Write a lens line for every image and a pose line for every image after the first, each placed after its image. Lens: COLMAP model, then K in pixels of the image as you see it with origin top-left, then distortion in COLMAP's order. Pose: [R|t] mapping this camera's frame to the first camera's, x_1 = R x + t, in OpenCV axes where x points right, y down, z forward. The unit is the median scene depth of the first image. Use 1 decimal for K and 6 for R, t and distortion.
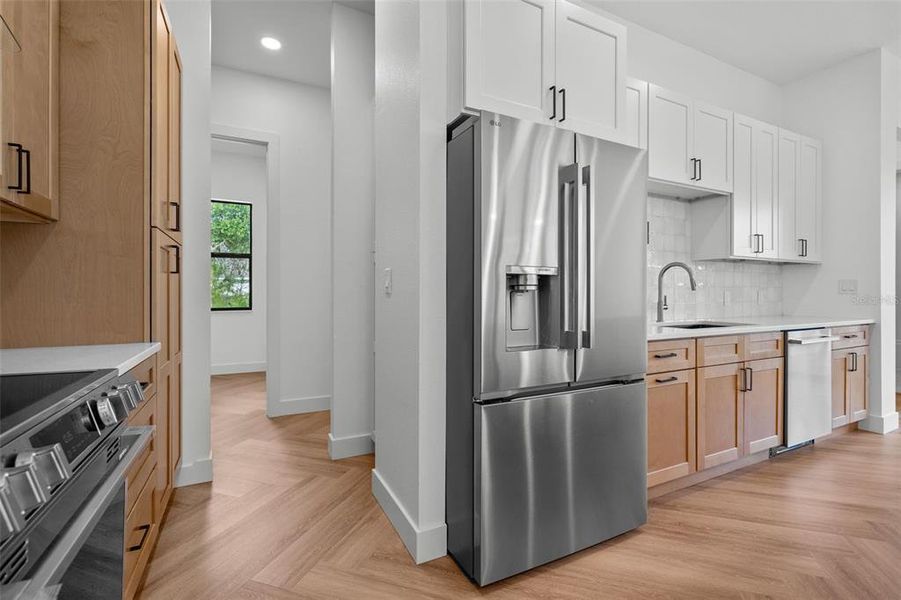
lens RADIAL K [[410.6, 0, 450.2], [0, 410.6, 295.8], [0, 0, 1]] dist [-0.001186, 0.000599]
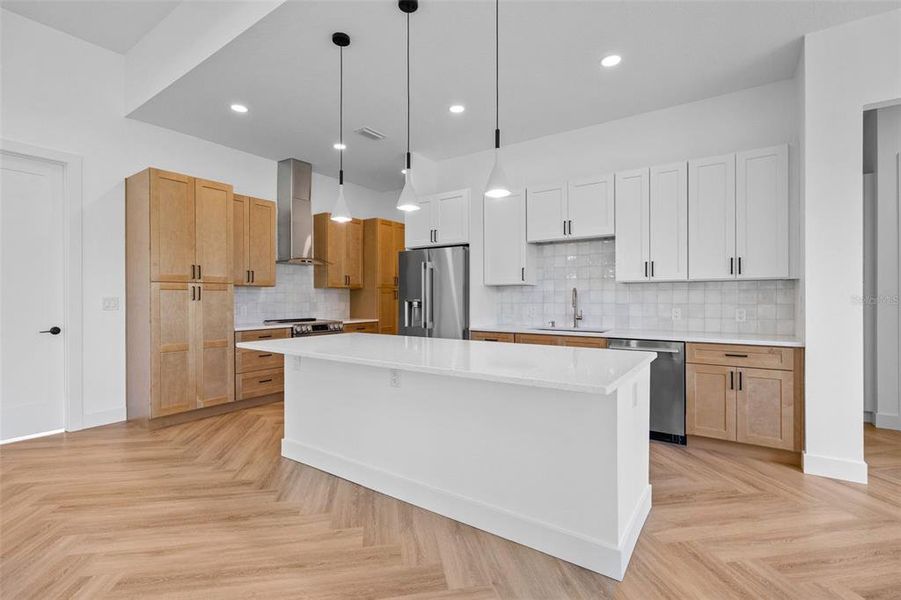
lens RADIAL K [[410.6, 0, 450.2], [0, 410.6, 295.8], [0, 0, 1]] dist [-0.001186, 0.000599]
pose [[0.478433, -0.004887, -0.878110, 1.982926], [0.000510, 0.999986, -0.005288, -0.053939], [0.878124, 0.002082, 0.478429, -0.130048]]
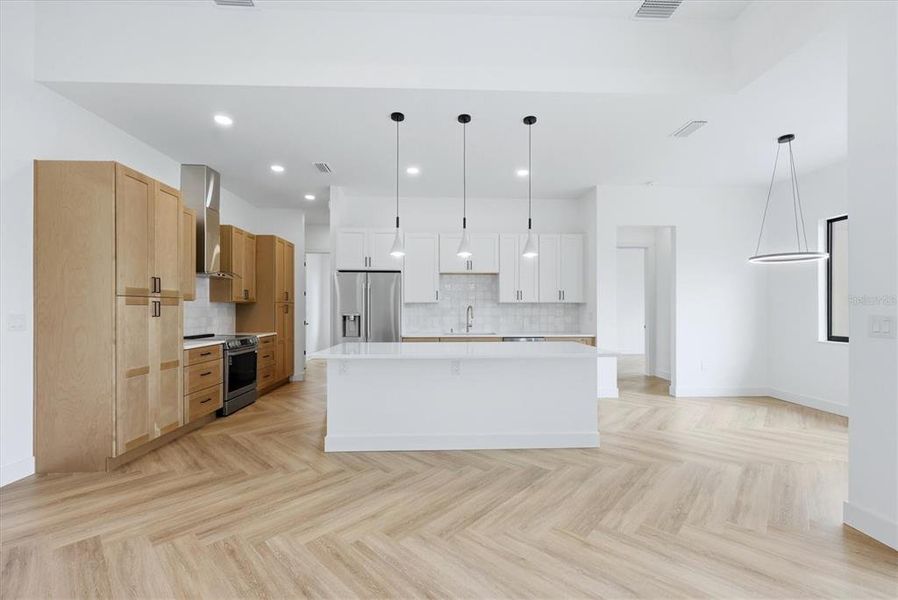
lens RADIAL K [[372.3, 0, 449.5], [0, 372.3, 308.0], [0, 0, 1]] dist [-0.000344, 0.000052]
pose [[0.911687, -0.000695, -0.410884, 1.539653], [-0.000881, 0.999993, -0.003644, -0.073771], [0.410884, 0.003684, 0.911680, -1.055935]]
